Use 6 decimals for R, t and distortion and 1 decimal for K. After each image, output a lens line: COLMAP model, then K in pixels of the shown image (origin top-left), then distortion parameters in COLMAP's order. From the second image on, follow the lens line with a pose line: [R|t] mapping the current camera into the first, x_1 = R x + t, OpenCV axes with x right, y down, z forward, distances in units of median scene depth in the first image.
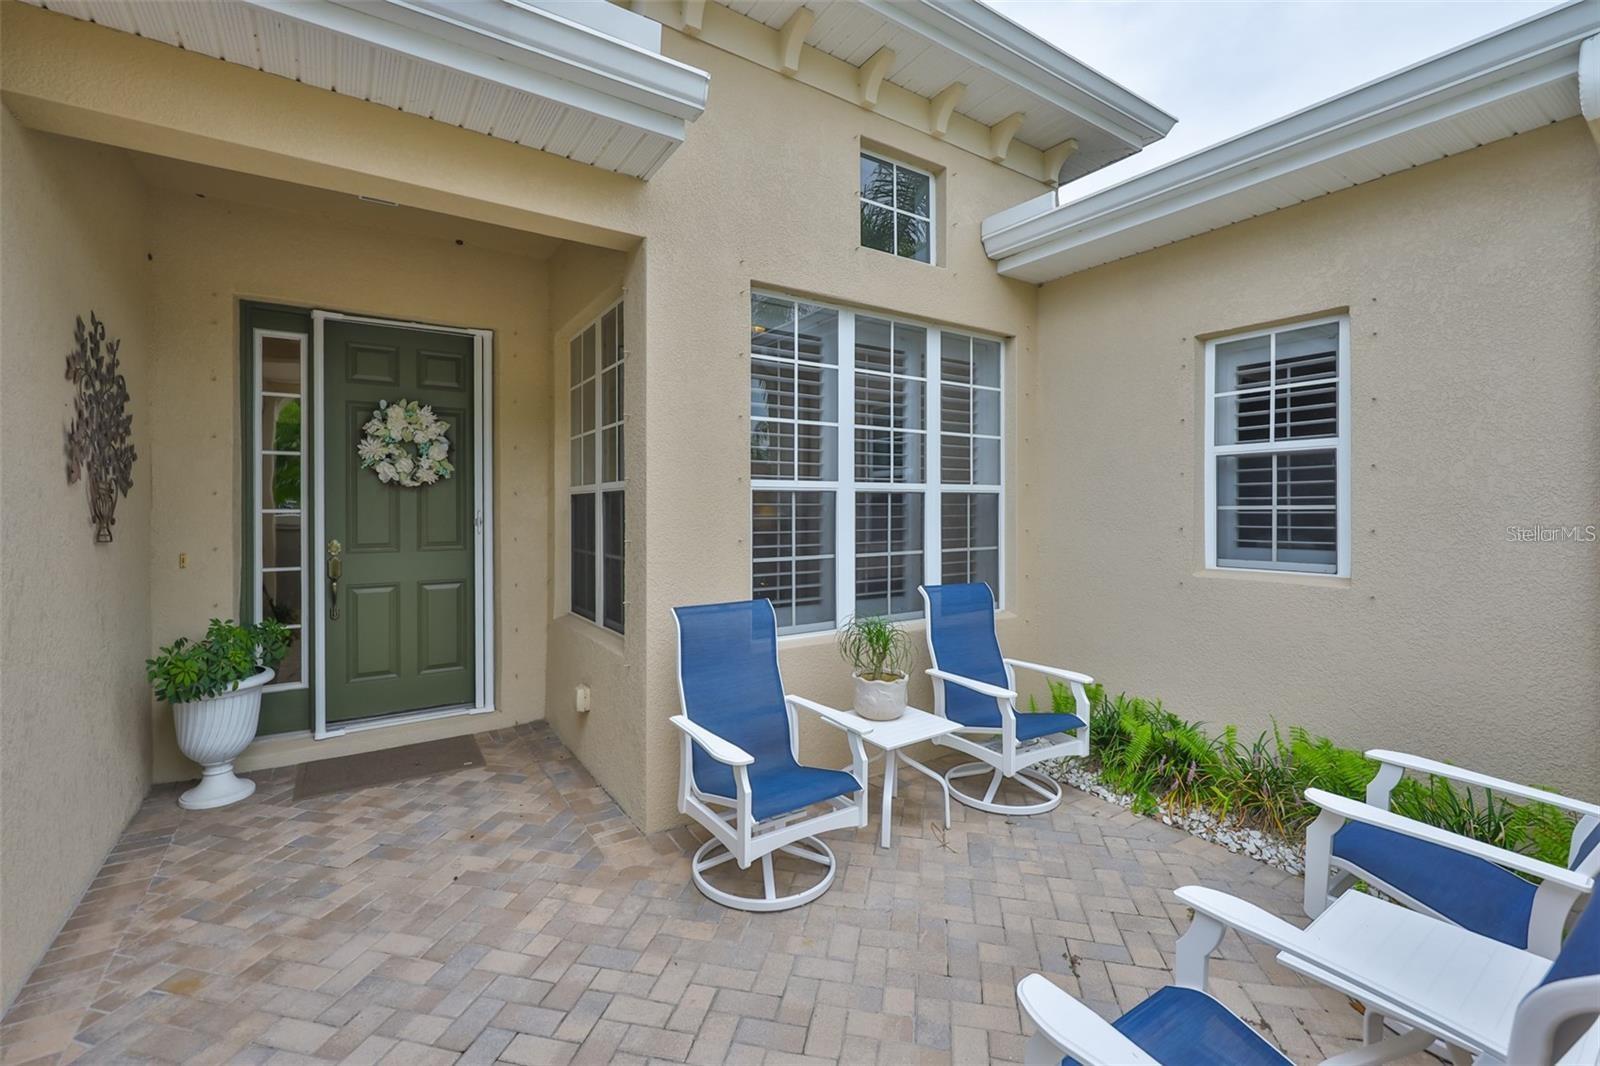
lens RADIAL K [[678.9, 0, 771.8], [0, 678.9, 530.6], [0, 0, 1]] dist [-0.000777, 0.000014]
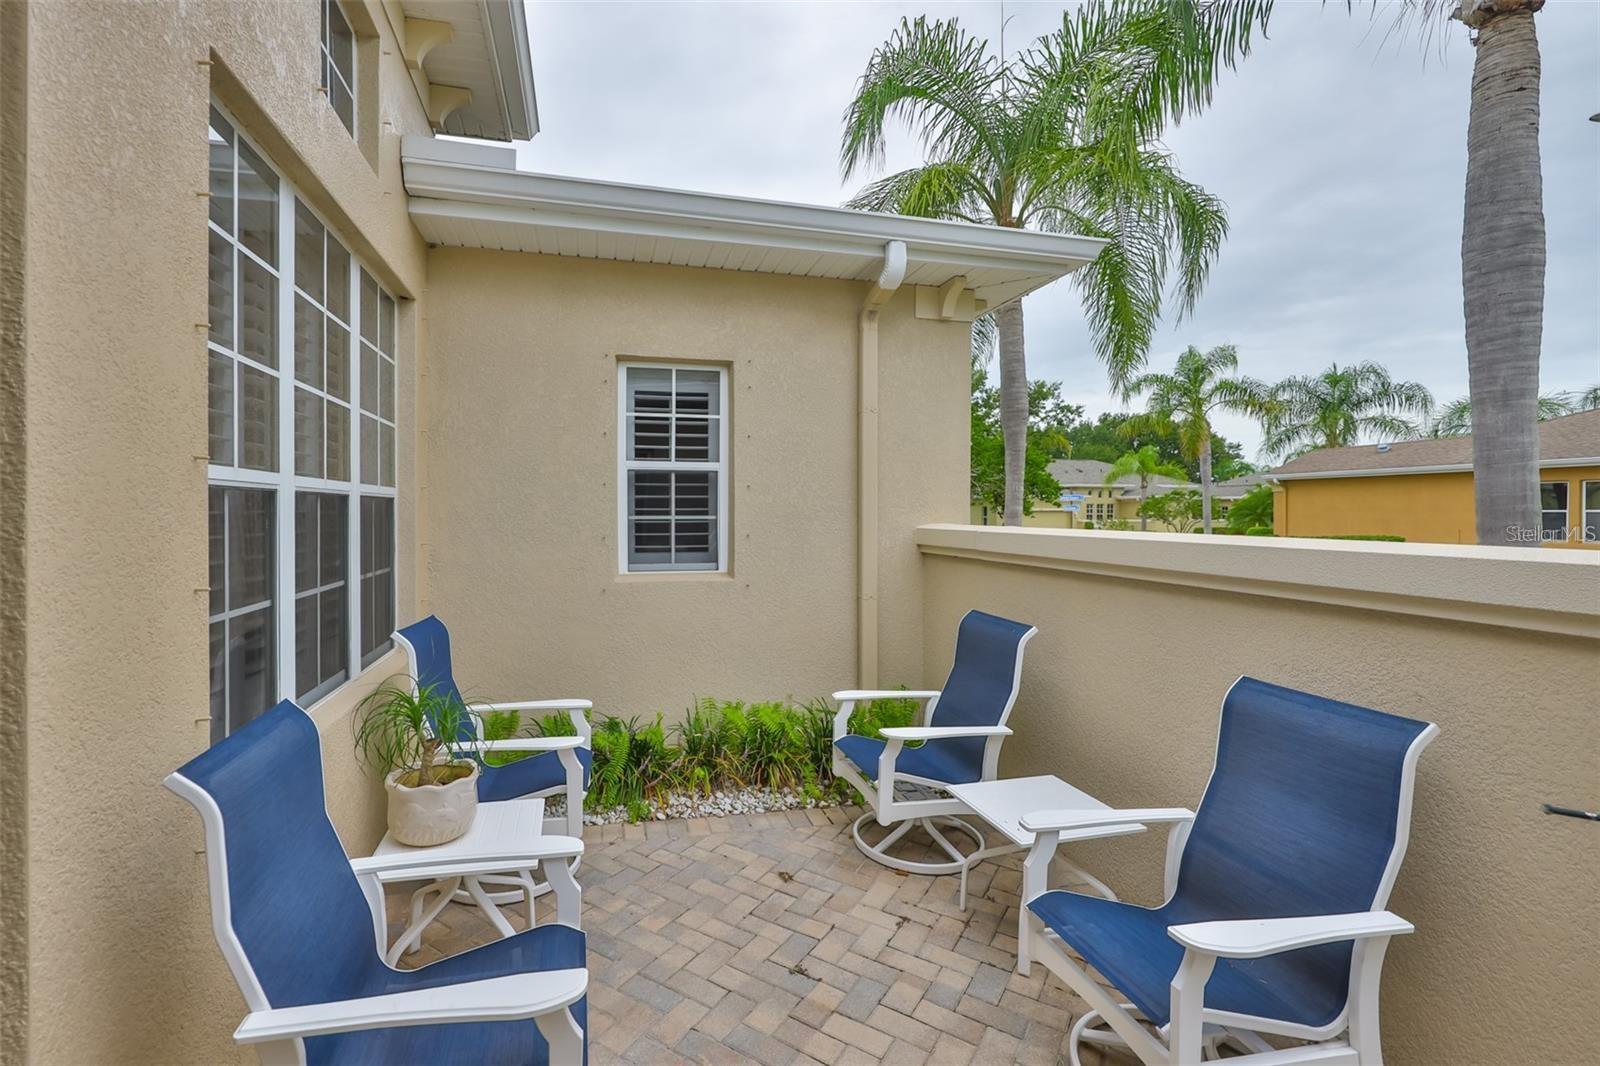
lens RADIAL K [[704.3, 0, 747.9], [0, 704.3, 533.7], [0, 0, 1]] dist [-0.001767, -0.000055]
pose [[0.345563, -0.023568, 0.938100, -0.356321], [0.027303, 0.999514, 0.015054, -0.020703], [-0.937998, 0.020411, 0.346038, 0.456519]]
